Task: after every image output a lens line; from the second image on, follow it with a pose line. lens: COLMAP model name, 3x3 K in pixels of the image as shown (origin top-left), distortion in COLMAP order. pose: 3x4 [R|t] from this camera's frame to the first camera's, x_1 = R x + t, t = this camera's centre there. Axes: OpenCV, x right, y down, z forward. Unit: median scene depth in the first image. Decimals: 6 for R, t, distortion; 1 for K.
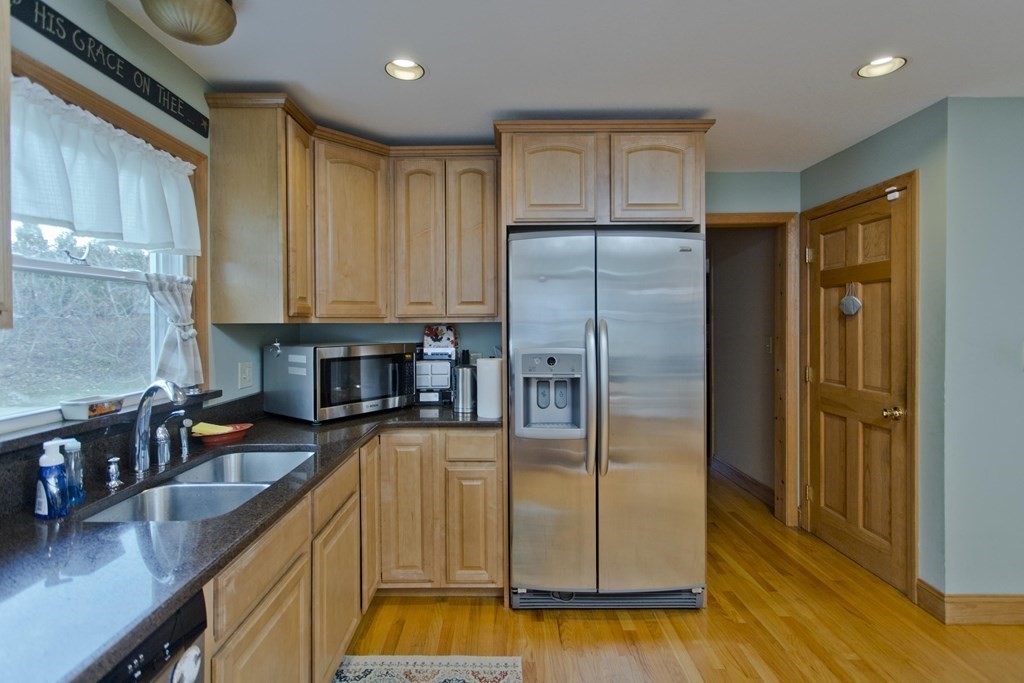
lens RADIAL K [[491.4, 0, 512.3], [0, 491.4, 322.8], [0, 0, 1]] dist [0.001440, 0.000243]
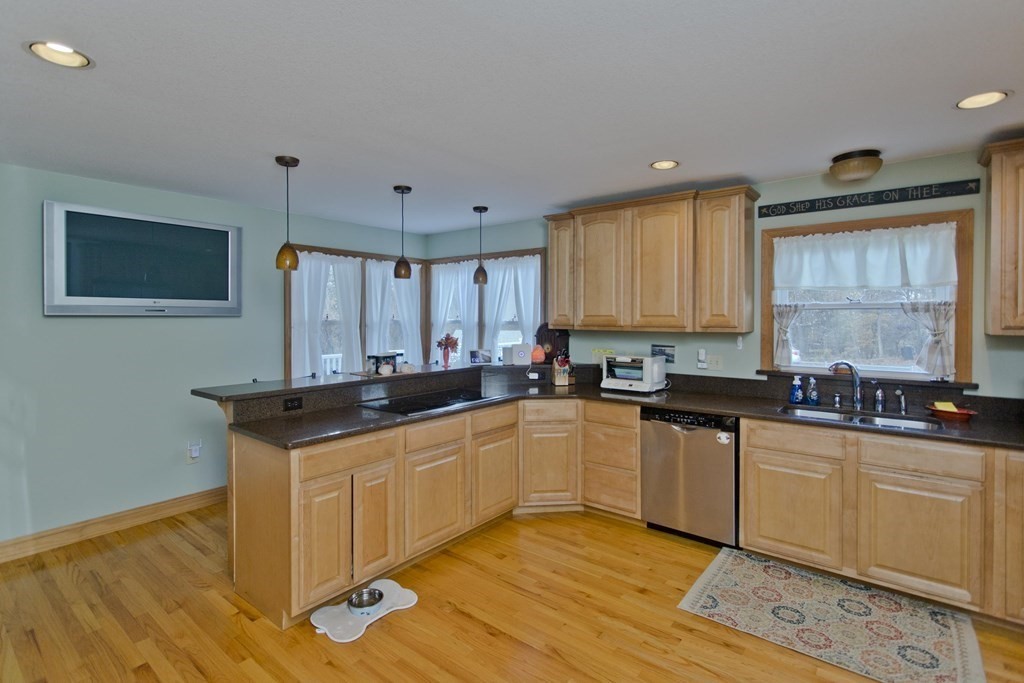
lens RADIAL K [[485.0, 0, 511.5], [0, 485.0, 314.9], [0, 0, 1]] dist [0.000676, 0.000529]
pose [[-0.633503, 0.004380, -0.773728, 1.244967], [0.004067, 0.999989, 0.002332, -0.058647], [0.773729, -0.001669, -0.633514, 0.893086]]
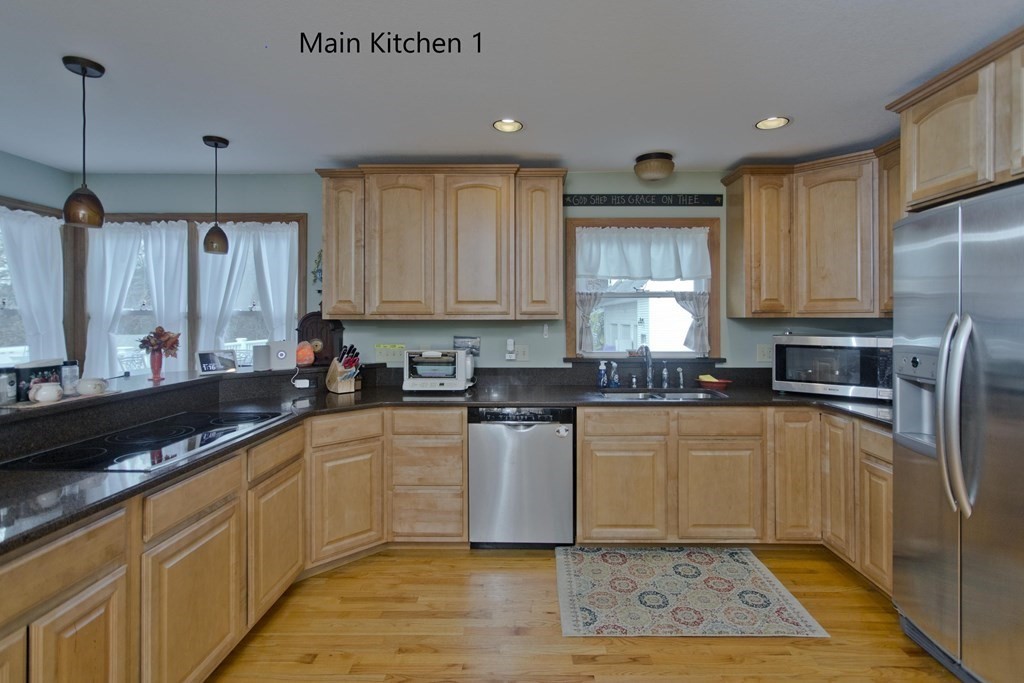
lens RADIAL K [[485.0, 0, 511.5], [0, 485.0, 314.9], [0, 0, 1]] dist [0.000676, 0.000529]
pose [[-0.029455, -0.003020, -0.999562, 1.082322], [-0.000057, 0.999995, -0.003019, -0.003493], [0.999566, -0.000032, -0.029455, 0.352839]]
